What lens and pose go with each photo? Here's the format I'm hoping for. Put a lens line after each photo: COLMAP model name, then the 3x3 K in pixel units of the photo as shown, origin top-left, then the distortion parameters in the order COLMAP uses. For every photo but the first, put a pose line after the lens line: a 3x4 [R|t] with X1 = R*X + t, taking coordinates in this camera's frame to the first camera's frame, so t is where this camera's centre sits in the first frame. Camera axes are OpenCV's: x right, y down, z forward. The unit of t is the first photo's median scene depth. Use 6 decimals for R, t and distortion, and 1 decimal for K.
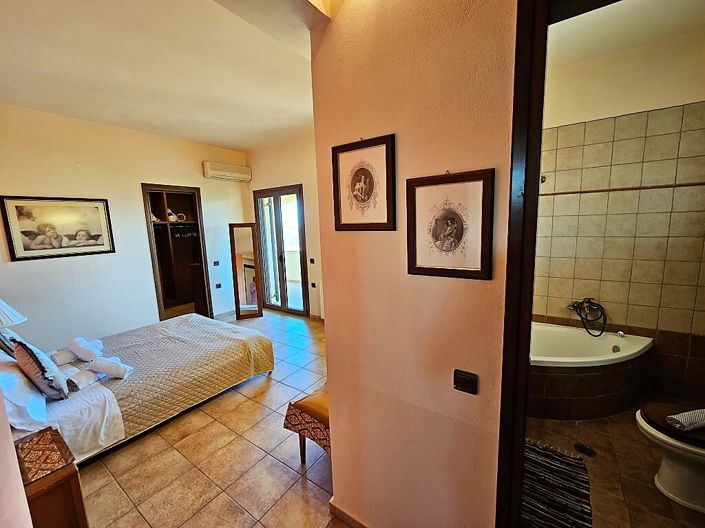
lens RADIAL K [[288.4, 0, 352.5], [0, 288.4, 265.5], [0, 0, 1]] dist [-0.004187, 0.001156]
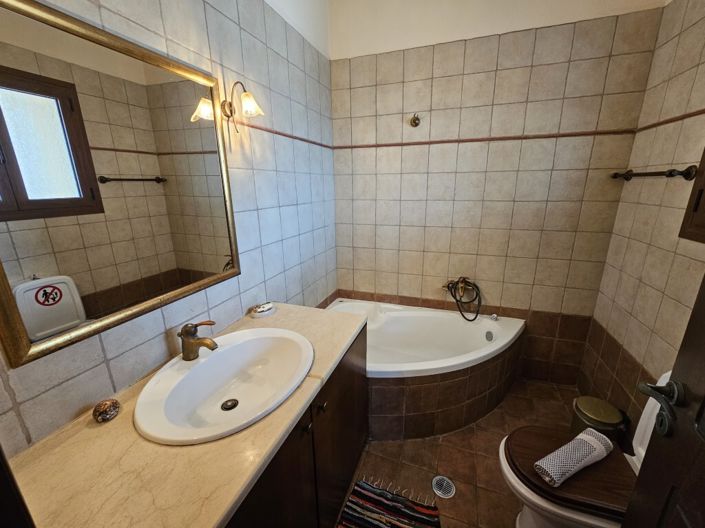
lens RADIAL K [[288.4, 0, 350.7], [0, 288.4, 264.4], [0, 0, 1]] dist [-0.004187, 0.001156]
pose [[0.967315, -0.049882, 0.248625, 0.306382], [0.019598, 0.992235, 0.122824, -0.028882], [-0.252821, -0.113937, 0.960781, 0.296525]]
